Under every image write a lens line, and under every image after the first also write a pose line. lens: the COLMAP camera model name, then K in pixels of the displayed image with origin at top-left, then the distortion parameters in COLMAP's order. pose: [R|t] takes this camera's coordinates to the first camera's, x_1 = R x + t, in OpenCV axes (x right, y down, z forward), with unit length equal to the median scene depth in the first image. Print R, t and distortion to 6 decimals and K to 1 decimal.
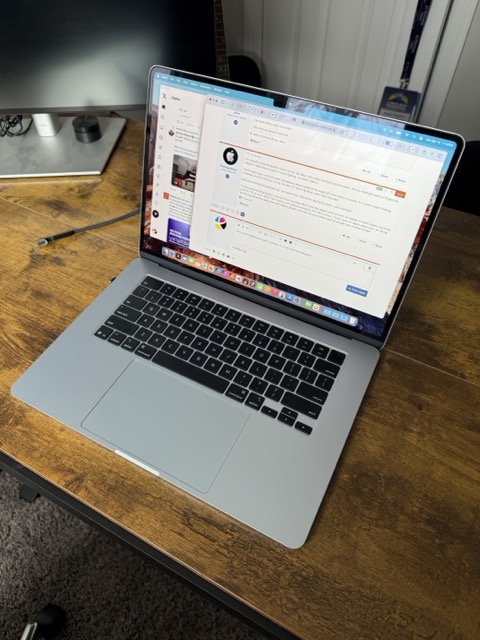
lens RADIAL K [[472.7, 0, 243.9], [0, 472.7, 320.9], [0, 0, 1]] dist [-0.006503, -0.005131]
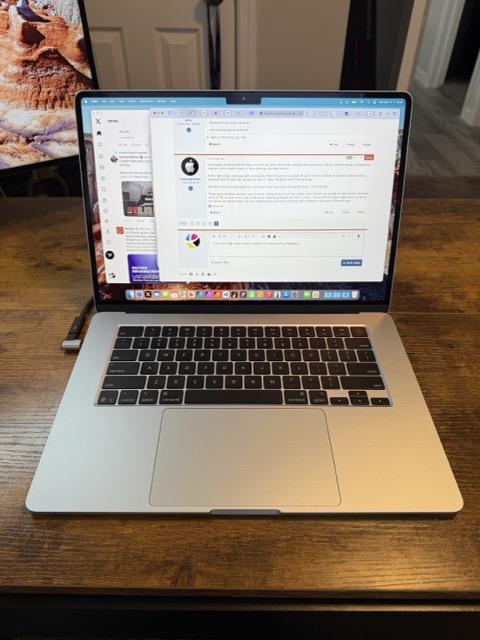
lens RADIAL K [[472.7, 0, 235.5], [0, 472.7, 320.7], [0, 0, 1]] dist [-0.006503, -0.005131]
pose [[0.882401, -0.294436, 0.366981, -0.399078], [0.356743, 0.927240, -0.113841, 0.079487], [-0.306760, 0.231372, 0.923236, 0.179499]]
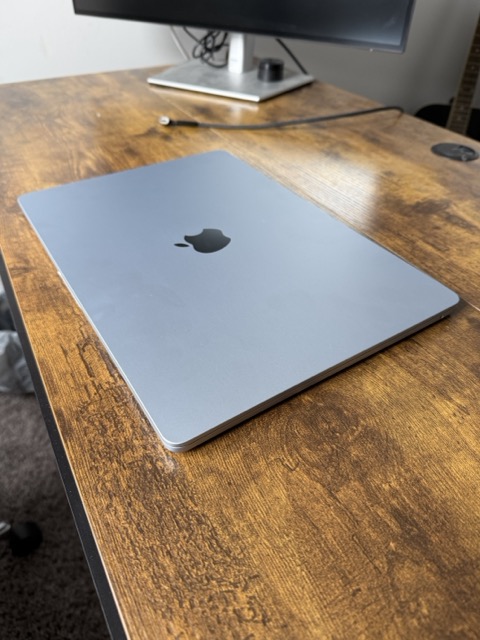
lens RADIAL K [[472.7, 0, 237.7], [0, 472.7, 334.1], [0, 0, 1]] dist [-0.006503, -0.005131]
pose [[0.840043, 0.374356, -0.392663, 0.319340], [-0.436201, 0.896413, -0.078566, 0.310128], [0.322577, 0.237279, 0.916320, 0.336275]]
